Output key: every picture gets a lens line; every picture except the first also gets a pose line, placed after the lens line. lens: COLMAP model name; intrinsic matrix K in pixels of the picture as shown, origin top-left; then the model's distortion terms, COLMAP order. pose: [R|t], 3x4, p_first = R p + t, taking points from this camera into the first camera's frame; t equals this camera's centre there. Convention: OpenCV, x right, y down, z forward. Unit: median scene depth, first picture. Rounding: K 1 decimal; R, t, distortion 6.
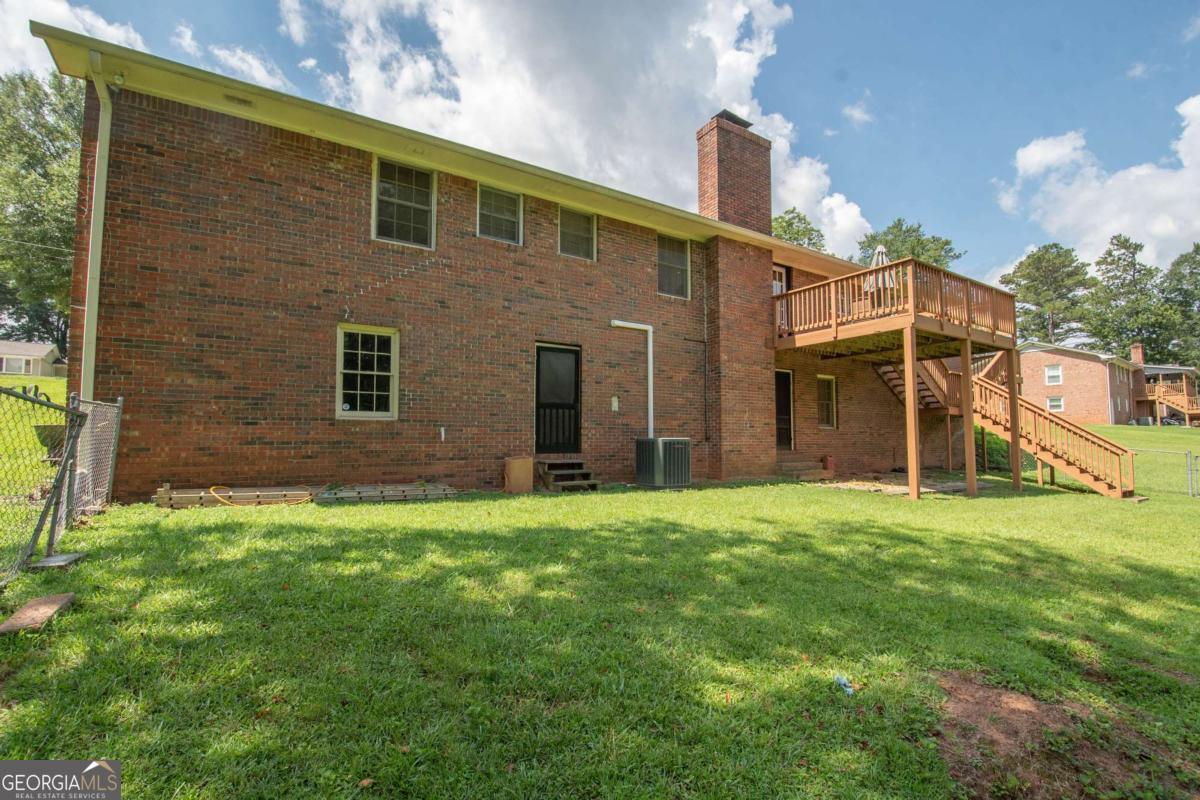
lens RADIAL K [[533.2, 0, 591.6], [0, 533.2, 407.1], [0, 0, 1]] dist [-0.008094, -0.010296]
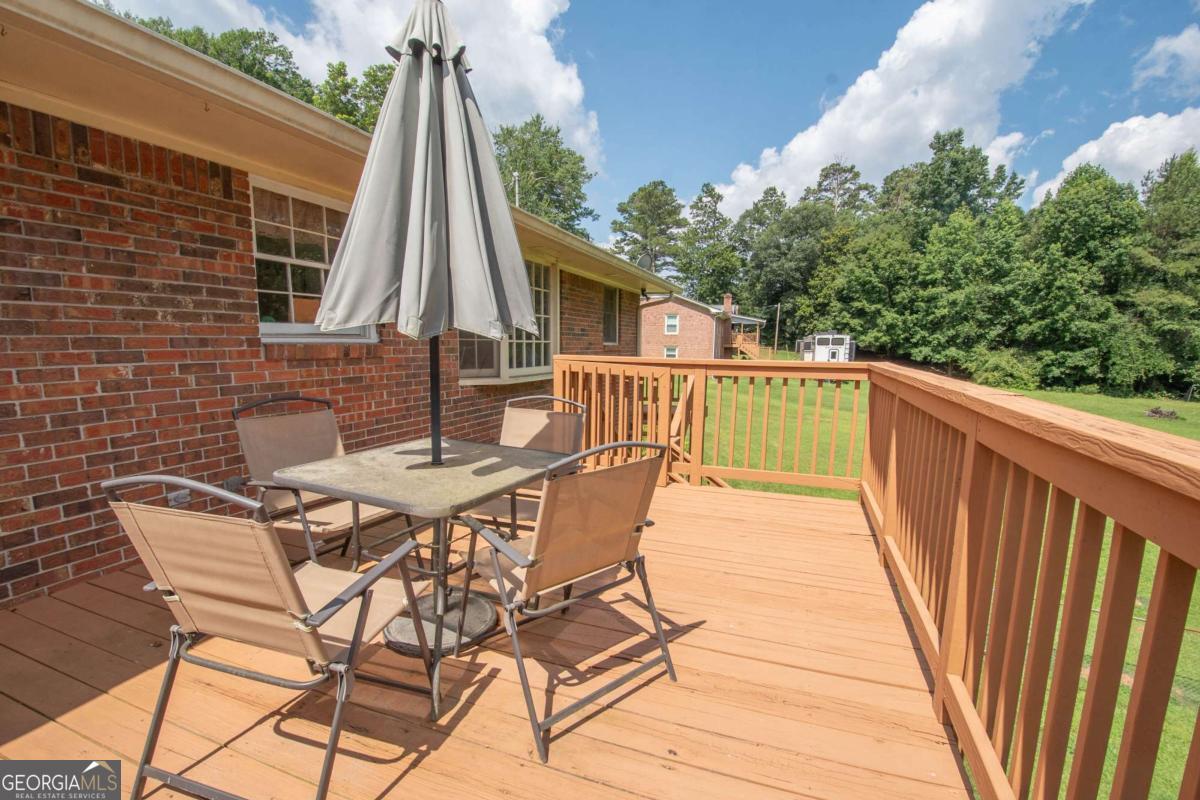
lens RADIAL K [[533.2, 0, 601.3], [0, 533.2, 410.9], [0, 0, 1]] dist [-0.008094, -0.010296]
pose [[0.792896, -0.070154, 0.605305, 0.089653], [-0.051306, 0.982137, 0.181036, -0.041004], [-0.607194, -0.174598, 0.775133, 0.156011]]
